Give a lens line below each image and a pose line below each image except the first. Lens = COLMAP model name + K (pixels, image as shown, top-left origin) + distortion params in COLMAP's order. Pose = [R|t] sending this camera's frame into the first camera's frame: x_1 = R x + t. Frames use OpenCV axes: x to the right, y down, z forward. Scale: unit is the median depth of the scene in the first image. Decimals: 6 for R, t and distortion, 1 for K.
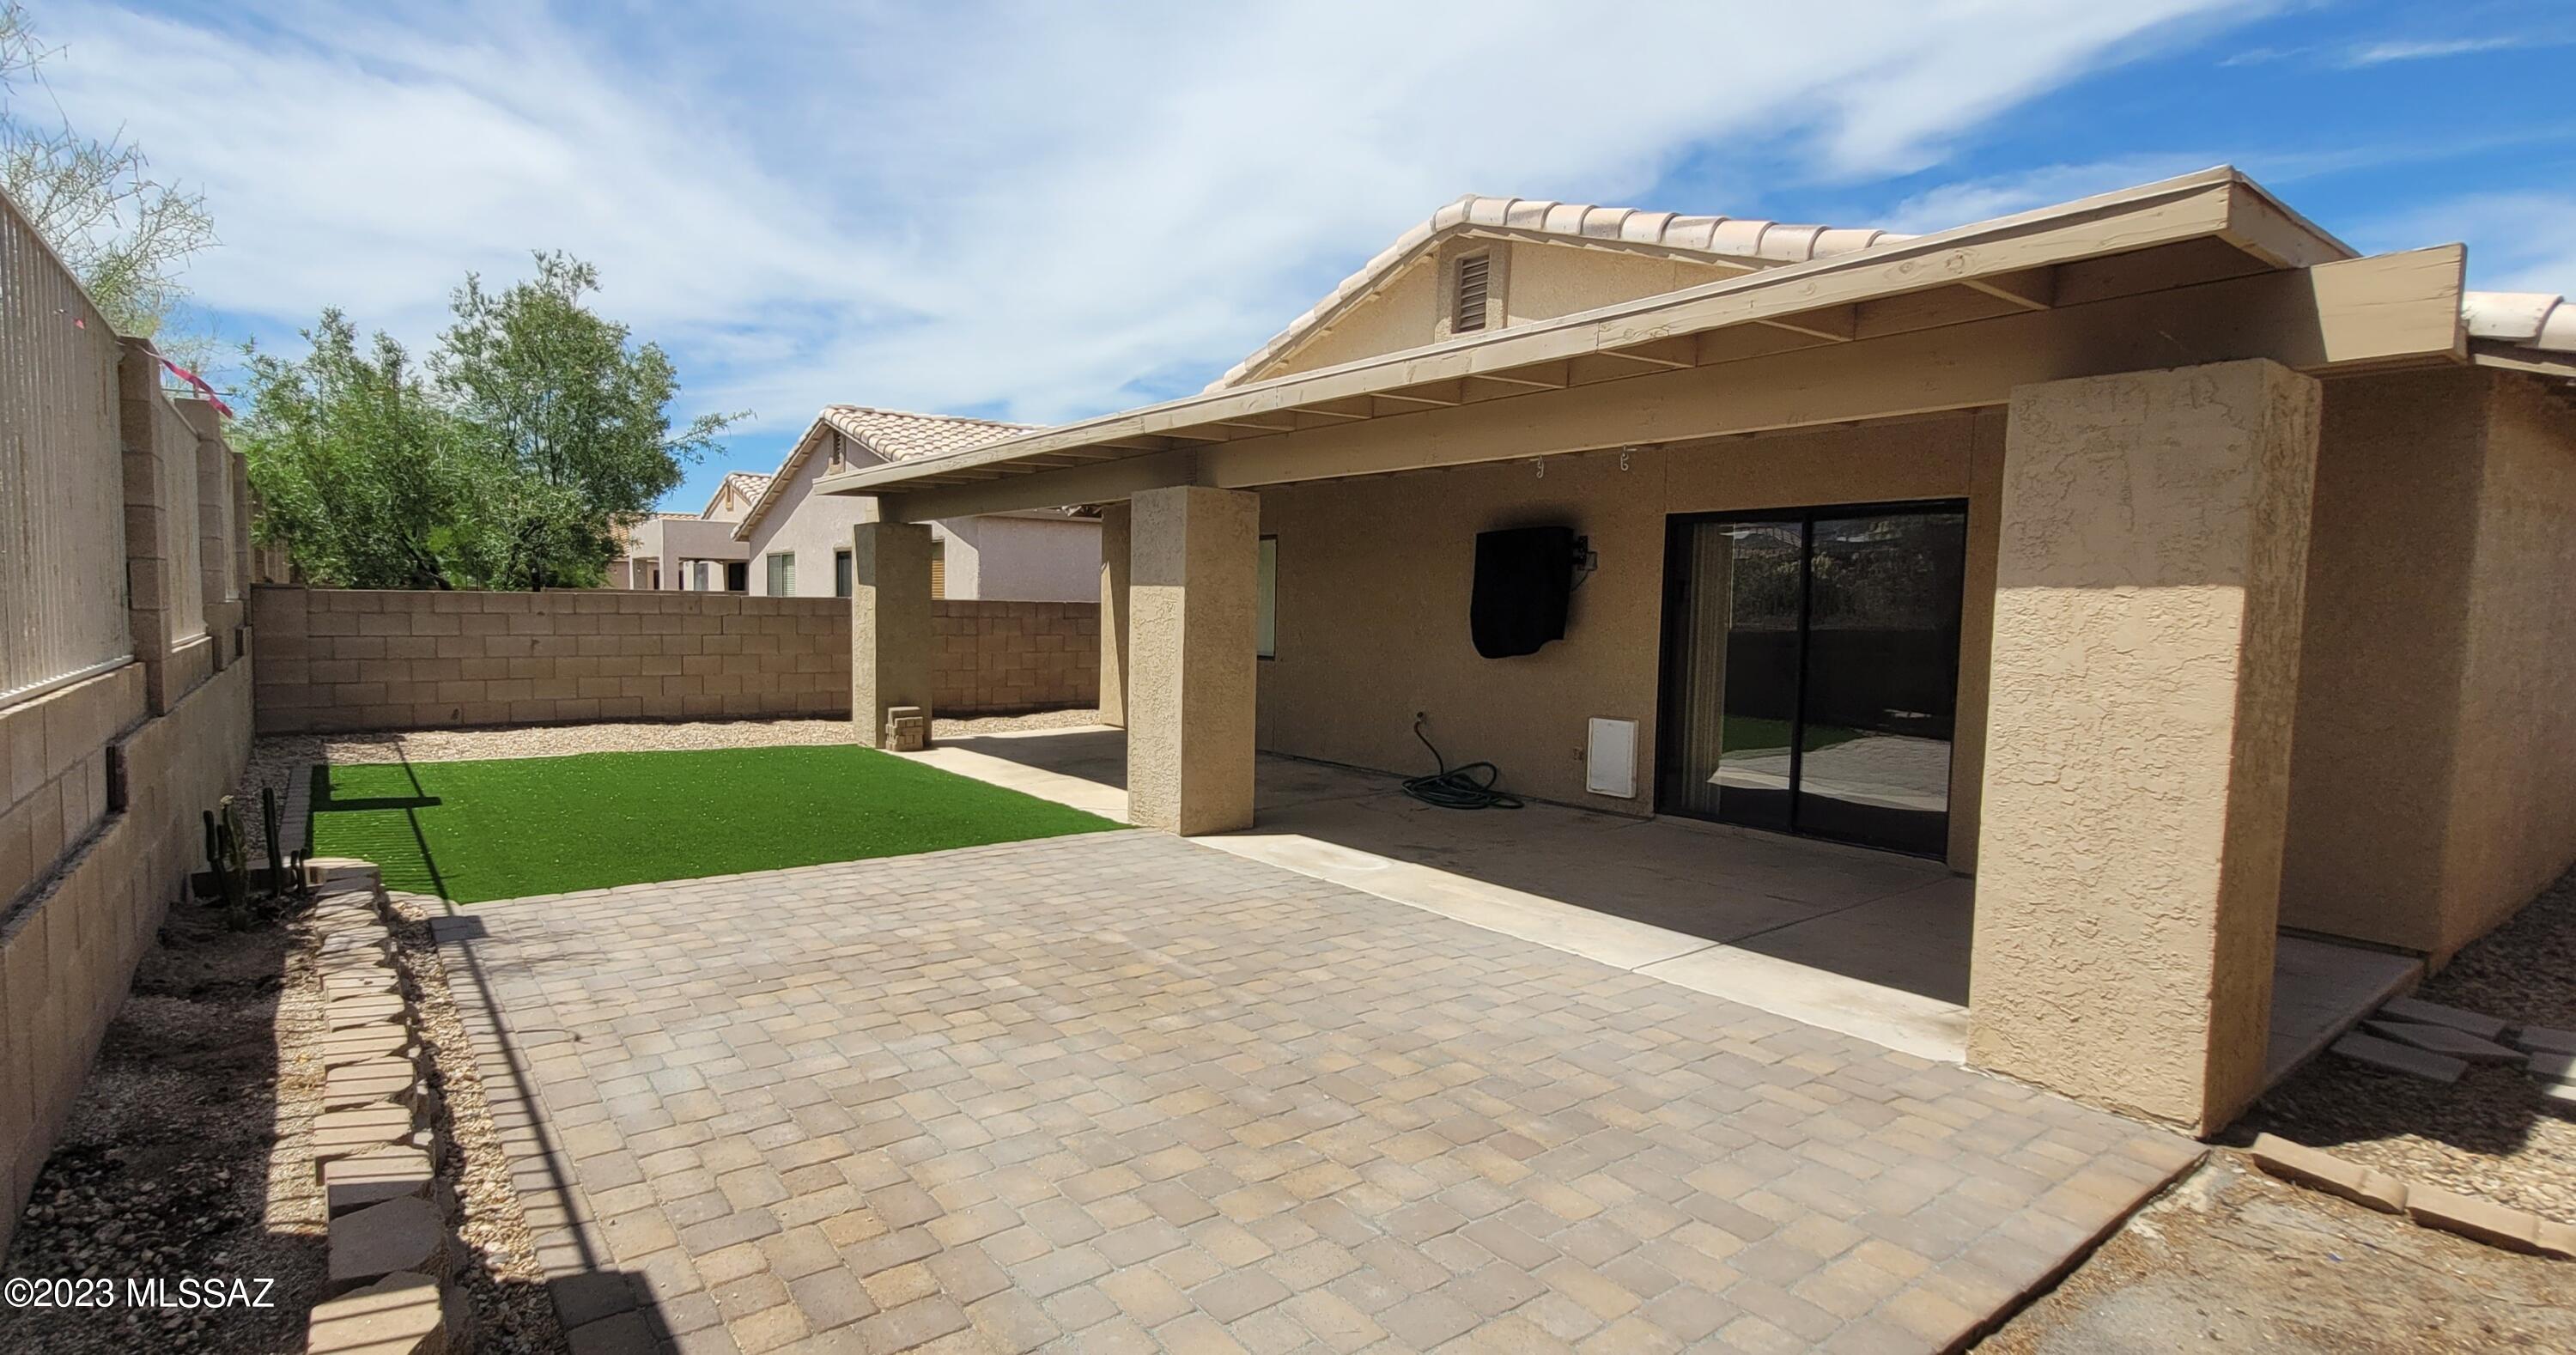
lens RADIAL K [[1180.6, 0, 1281.4], [0, 1180.6, 679.1], [0, 0, 1]] dist [0.003391, 0.000119]
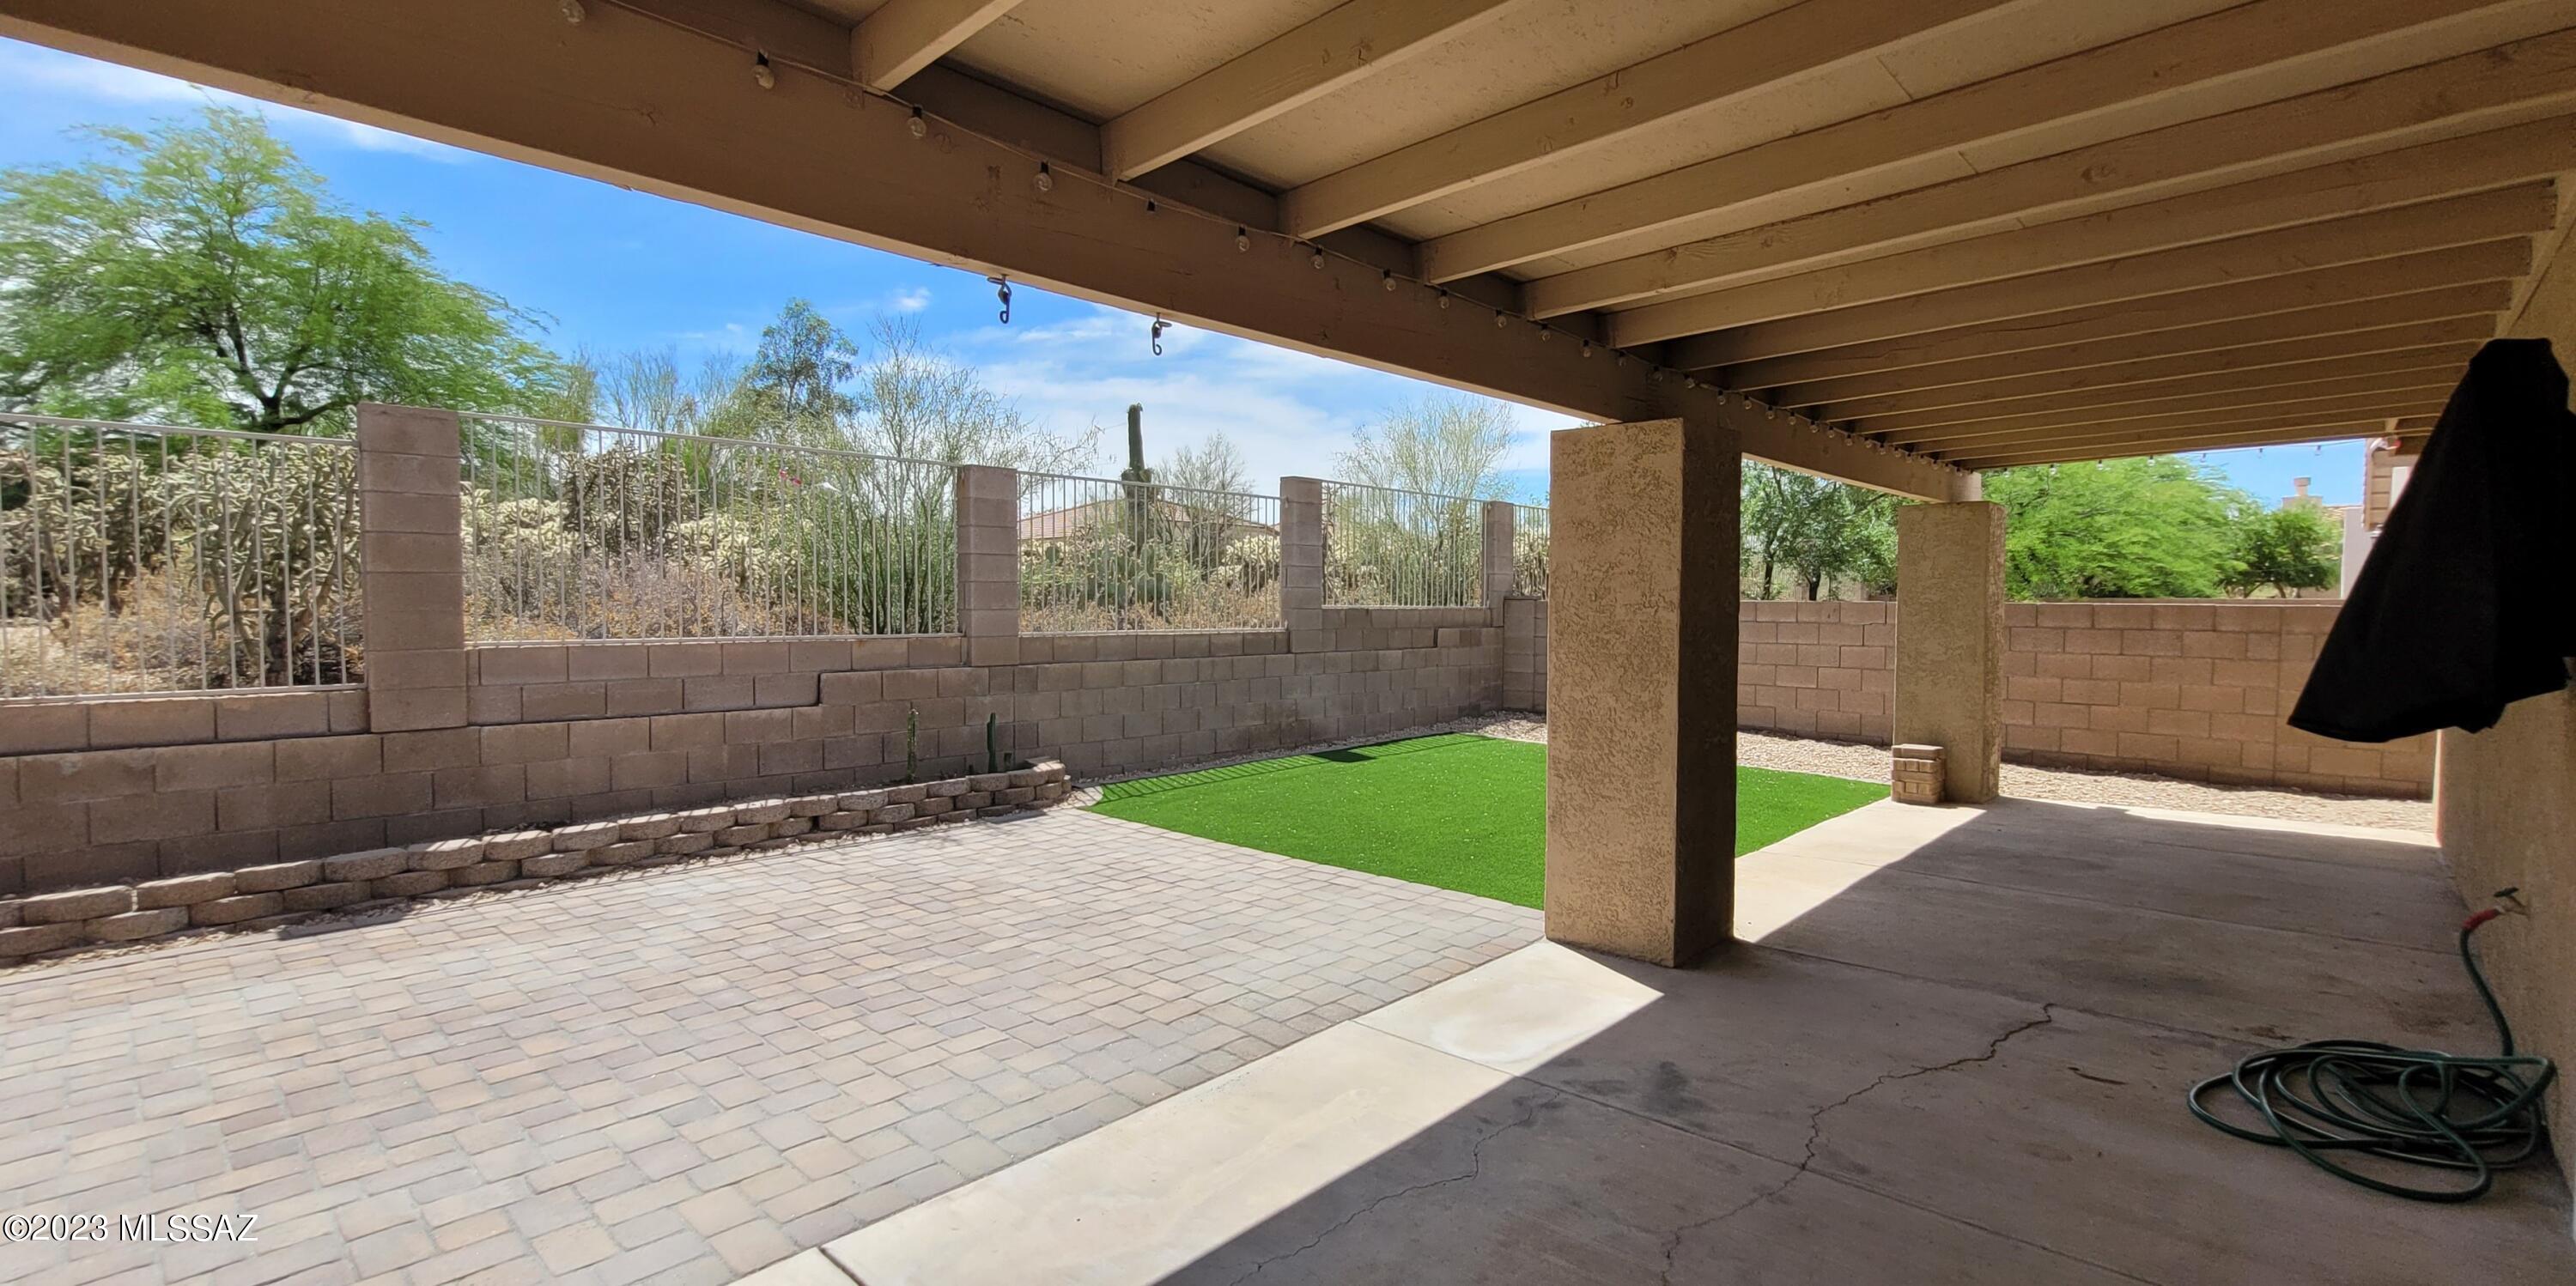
lens RADIAL K [[1156.8, 0, 1283.3], [0, 1156.8, 639.9], [0, 0, 1]] dist [-0.004718, -0.000711]
pose [[0.149463, 0.015796, -0.988641, 0.902801], [-0.062426, 0.998028, 0.006508, -0.057282], [0.986795, 0.060745, 0.150155, 1.175140]]
